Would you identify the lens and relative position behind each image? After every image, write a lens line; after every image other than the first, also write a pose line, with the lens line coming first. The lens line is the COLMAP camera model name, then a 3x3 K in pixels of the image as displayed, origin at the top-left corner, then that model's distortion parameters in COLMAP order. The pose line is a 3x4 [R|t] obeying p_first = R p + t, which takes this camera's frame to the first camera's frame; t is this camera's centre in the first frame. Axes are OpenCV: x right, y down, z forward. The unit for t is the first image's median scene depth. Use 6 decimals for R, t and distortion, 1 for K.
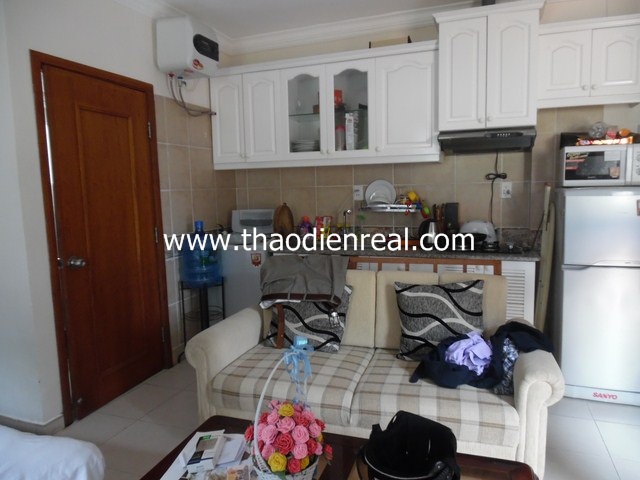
lens RADIAL K [[444.1, 0, 320.0], [0, 444.1, 240.0], [0, 0, 1]] dist [0.004489, 0.002003]
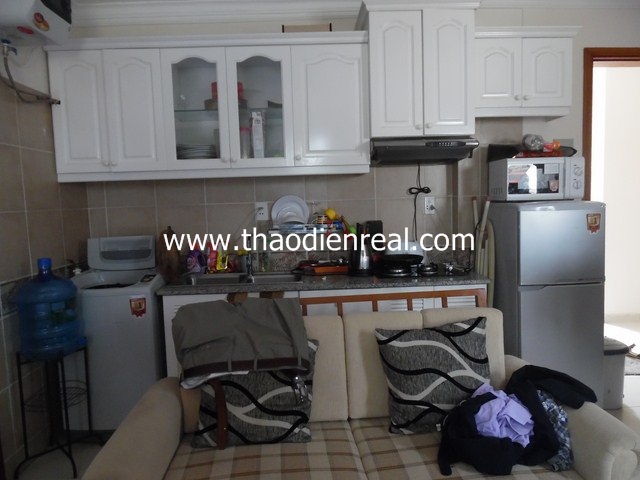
lens RADIAL K [[451.6, 0, 320.0], [0, 451.6, 240.0], [0, 0, 1]] dist [0.000301, -0.002421]
pose [[0.928703, -0.042099, 0.368428, -0.169849], [0.055469, 0.998128, -0.025770, -0.036681], [-0.366653, 0.044369, 0.929299, 0.272480]]
